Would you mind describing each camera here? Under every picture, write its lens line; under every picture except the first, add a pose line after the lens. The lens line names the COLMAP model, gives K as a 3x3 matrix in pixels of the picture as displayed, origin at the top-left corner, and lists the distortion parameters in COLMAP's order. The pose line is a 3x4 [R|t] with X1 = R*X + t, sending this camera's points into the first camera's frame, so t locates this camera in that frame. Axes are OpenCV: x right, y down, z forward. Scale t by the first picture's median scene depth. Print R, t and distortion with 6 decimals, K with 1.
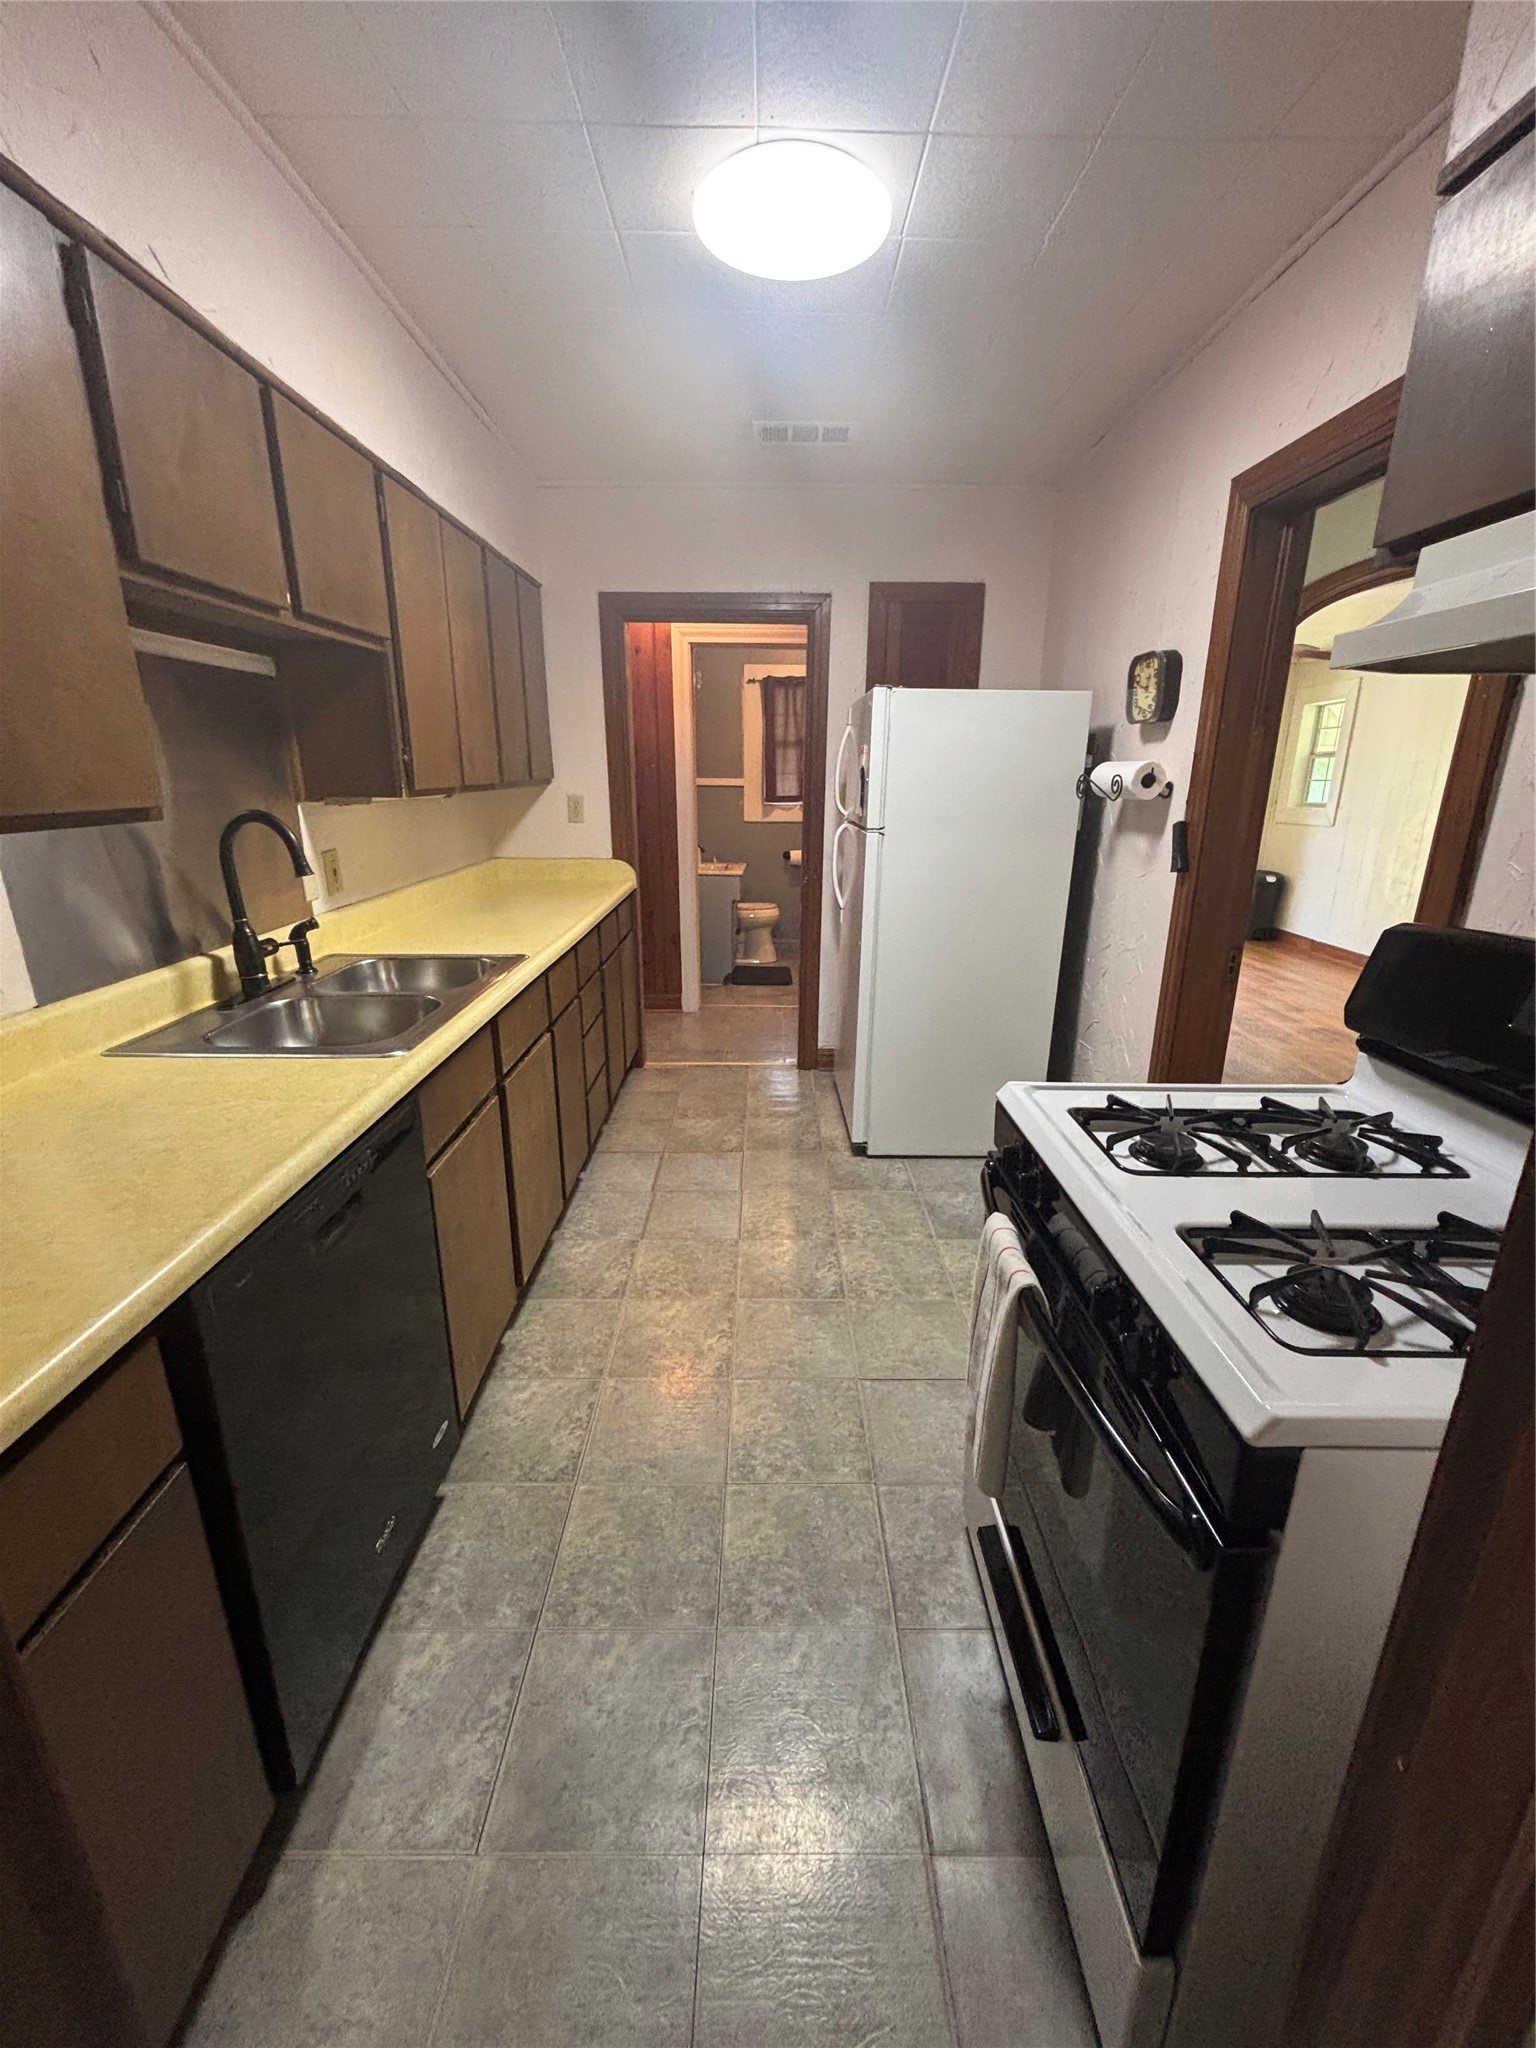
lens RADIAL K [[823.6, 0, 772.2], [0, 823.6, 1020.6], [0, 0, 1]] dist [-0.001324, -0.000048]
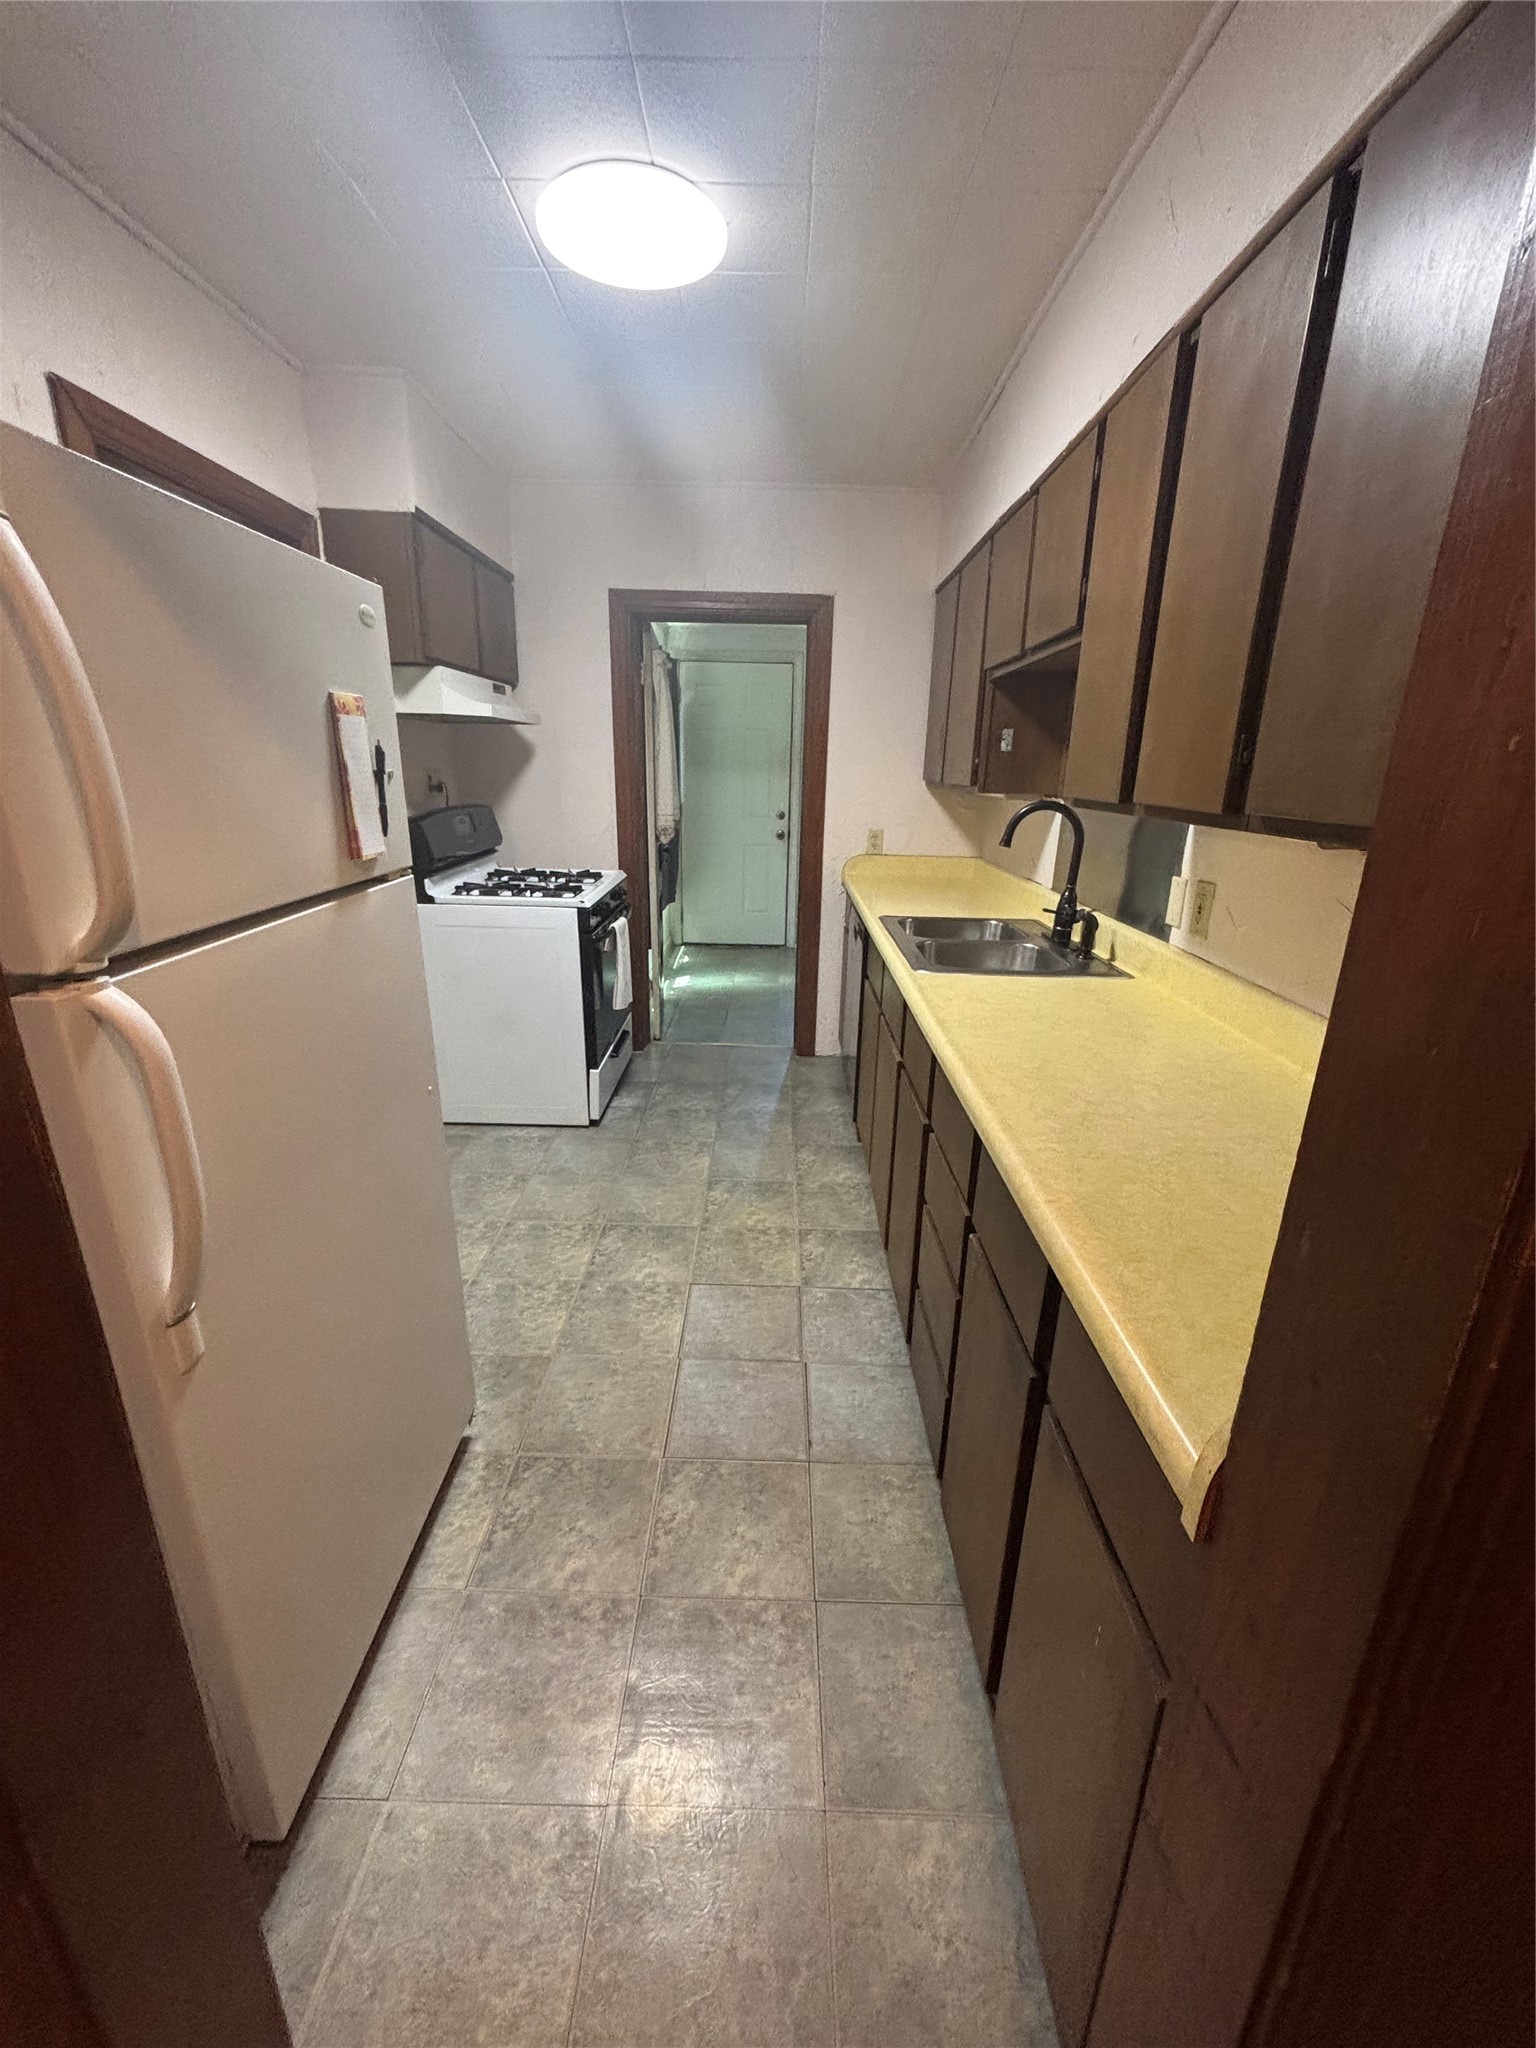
lens RADIAL K [[823.6, 0, 773.4], [0, 823.6, 1021.8], [0, 0, 1]] dist [-0.001324, -0.000048]
pose [[-0.999347, -0.036141, 0.000493, -0.119531], [-0.029530, 0.824260, 0.565441, -0.478617], [-0.020842, 0.565057, -0.824789, 1.566183]]
